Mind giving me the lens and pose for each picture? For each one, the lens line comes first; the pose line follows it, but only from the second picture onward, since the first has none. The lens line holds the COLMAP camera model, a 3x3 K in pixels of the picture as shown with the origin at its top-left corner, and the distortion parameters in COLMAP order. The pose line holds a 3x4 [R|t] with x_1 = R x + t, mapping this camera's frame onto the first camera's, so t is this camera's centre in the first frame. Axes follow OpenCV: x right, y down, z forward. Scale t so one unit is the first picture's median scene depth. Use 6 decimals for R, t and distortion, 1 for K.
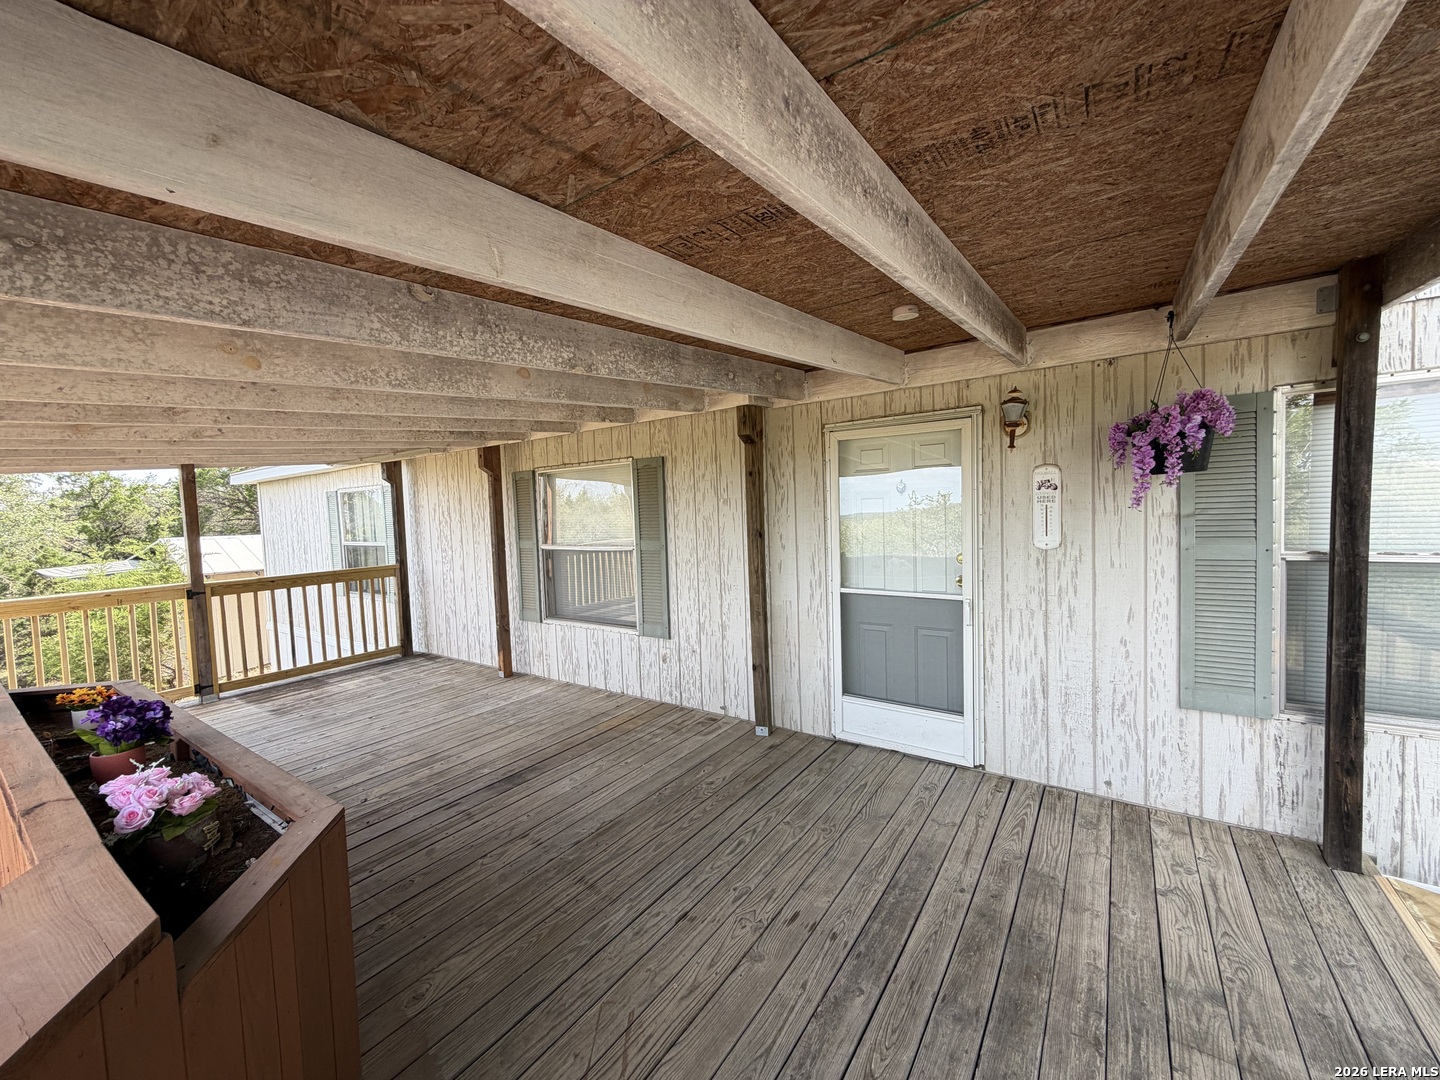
lens RADIAL K [[582.8, 0, 721.6], [0, 582.8, 535.4], [0, 0, 1]] dist [-0.000978, 0.001137]
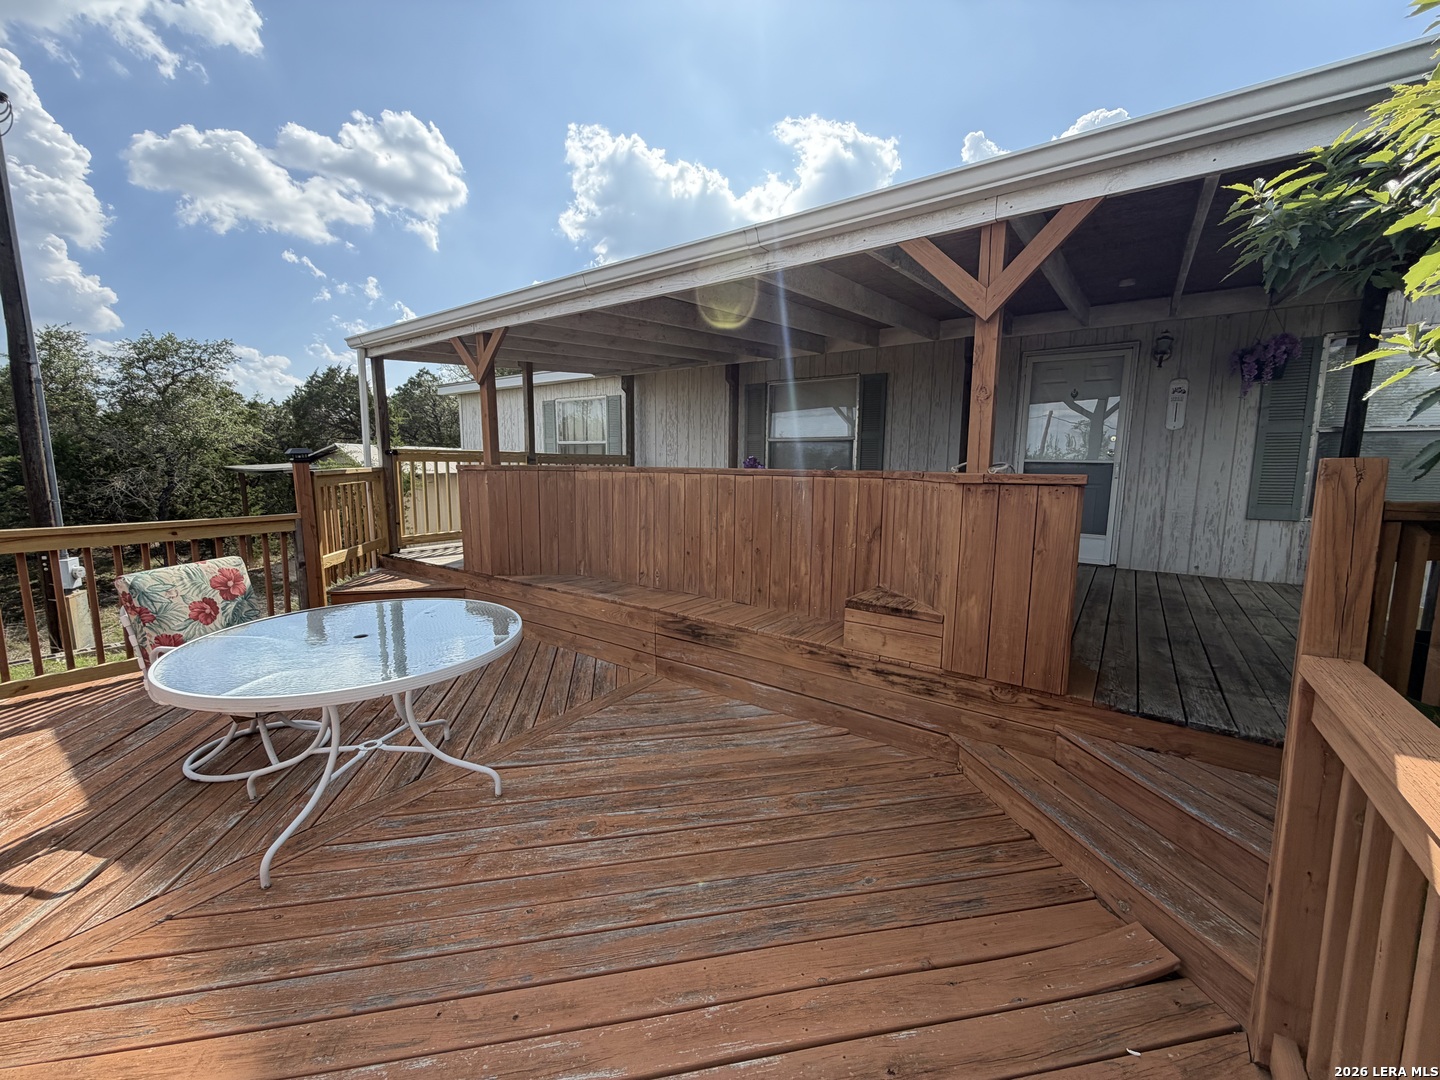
lens RADIAL K [[582.8, 0, 721.2], [0, 582.8, 537.7], [0, 0, 1]] dist [-0.000978, 0.001137]
pose [[0.998954, 0.045686, 0.001683, -0.737730], [-0.045674, 0.995765, 0.079785, 0.260308], [0.001969, -0.079778, 0.996811, -0.704235]]
